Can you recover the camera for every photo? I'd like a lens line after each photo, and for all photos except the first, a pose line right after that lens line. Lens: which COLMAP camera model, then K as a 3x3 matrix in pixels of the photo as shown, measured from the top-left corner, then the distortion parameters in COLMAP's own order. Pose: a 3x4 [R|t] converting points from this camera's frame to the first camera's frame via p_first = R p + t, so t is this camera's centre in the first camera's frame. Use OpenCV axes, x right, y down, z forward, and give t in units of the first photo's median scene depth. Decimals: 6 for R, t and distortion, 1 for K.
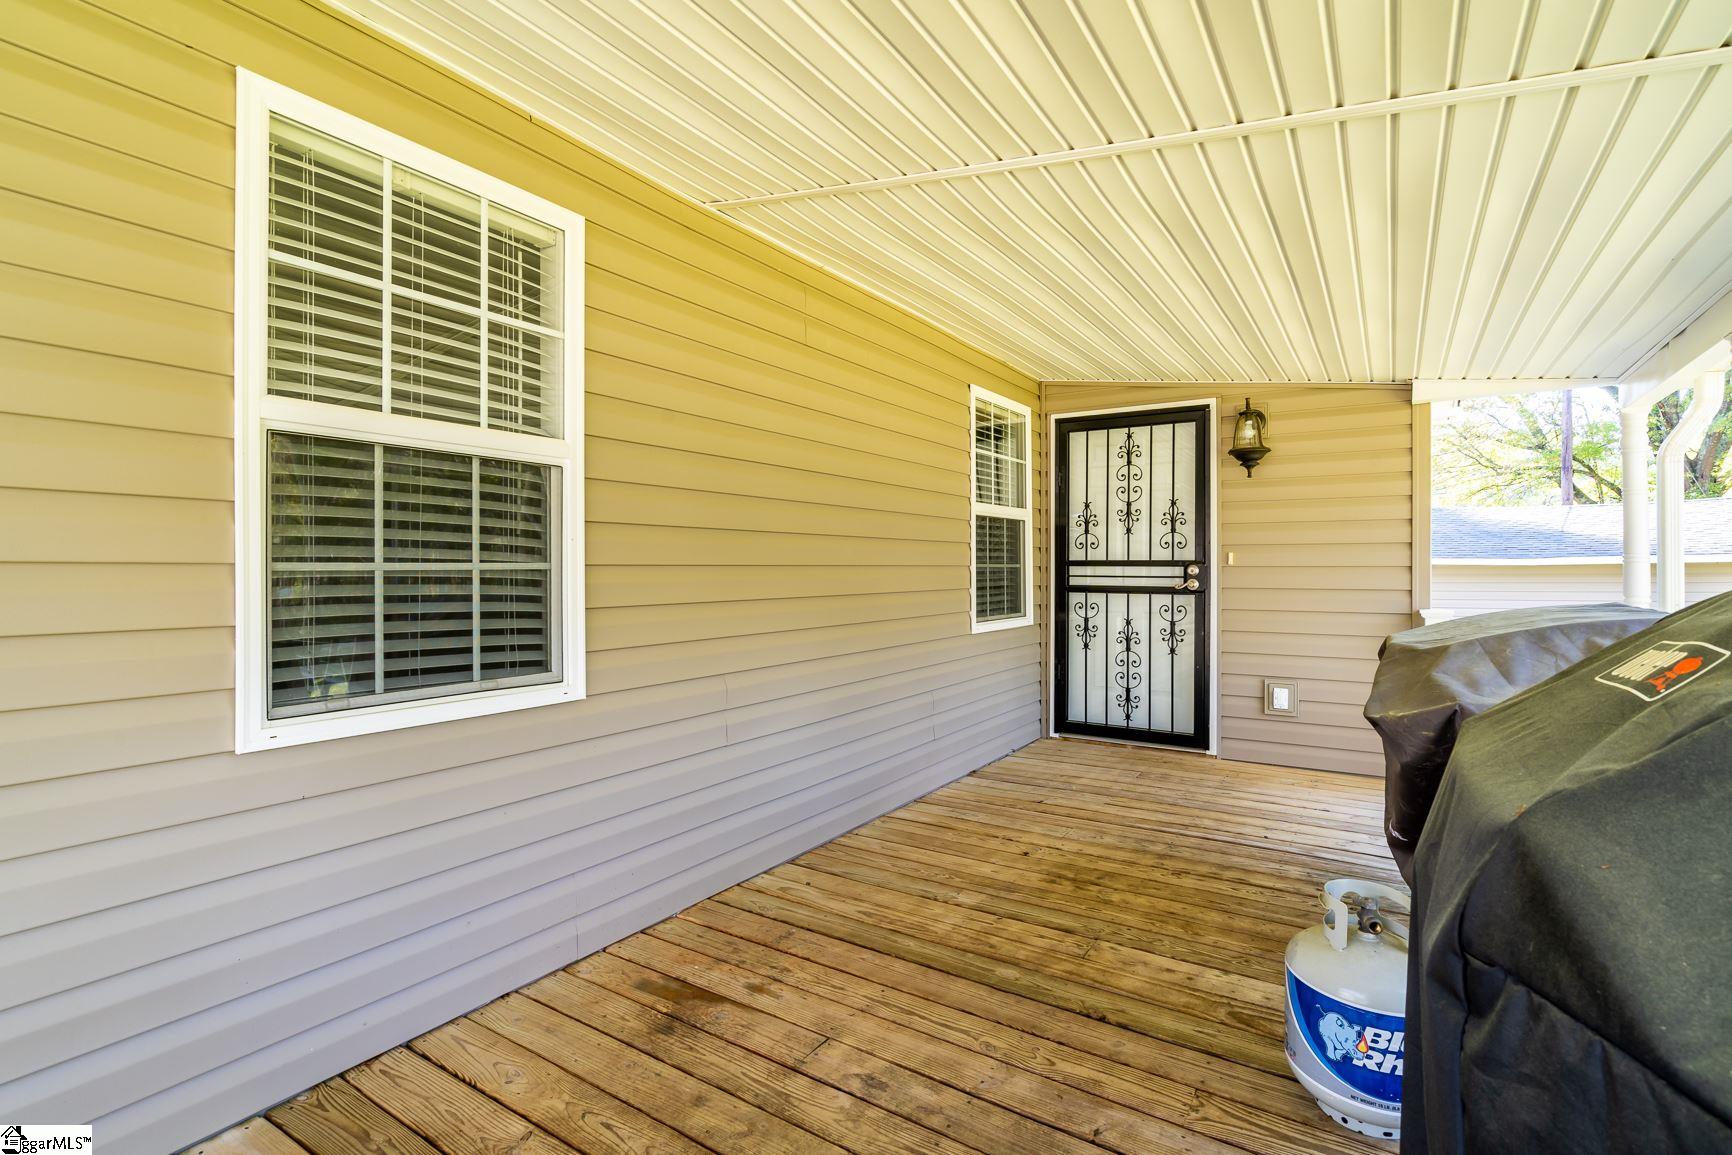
lens RADIAL K [[812.4, 0, 868.4], [0, 812.4, 569.5], [0, 0, 1]] dist [-0.002480, 0.003398]
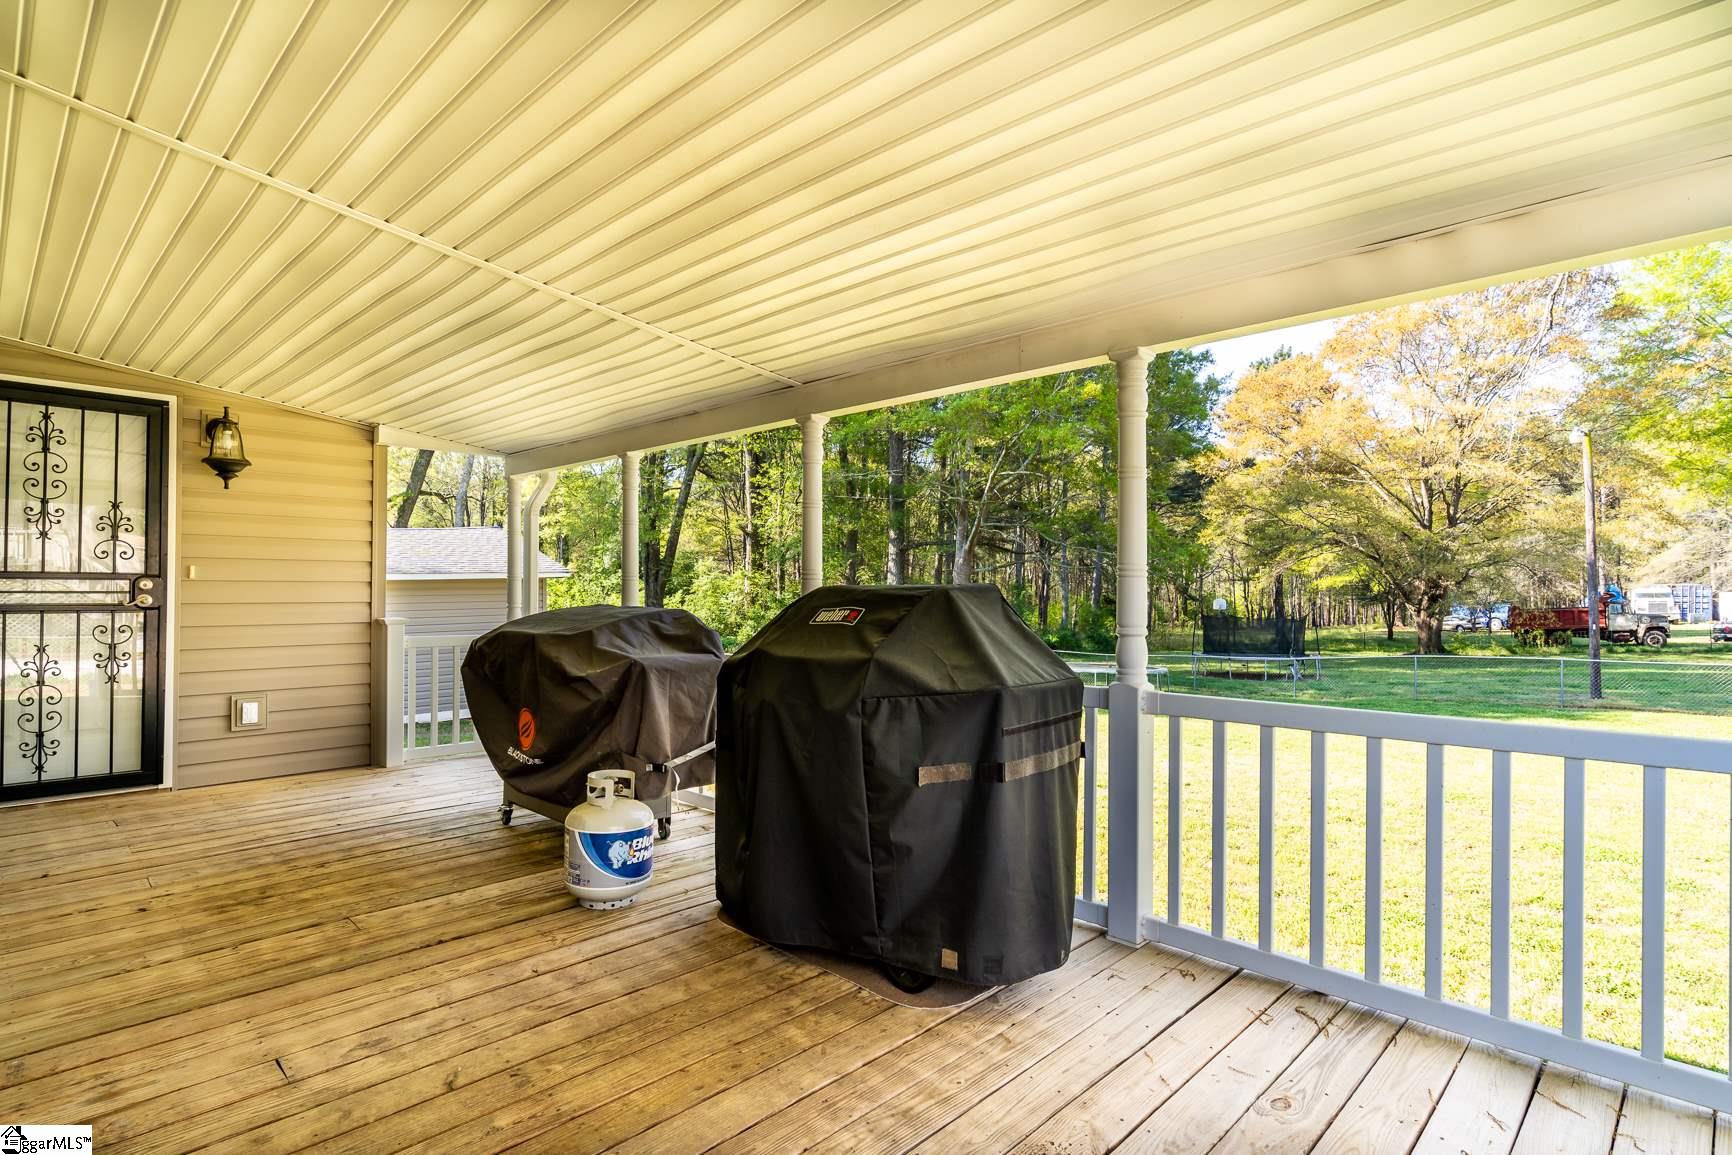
lens RADIAL K [[887.7, 0, 859.6], [0, 887.7, 580.2], [0, 0, 1]] dist [0.004234, 0.000199]
pose [[0.209665, 0.007656, 0.977743, -0.584591], [-0.001792, 0.999971, -0.007446, 0.003484], [-0.977772, -0.000191, 0.209673, 0.052170]]
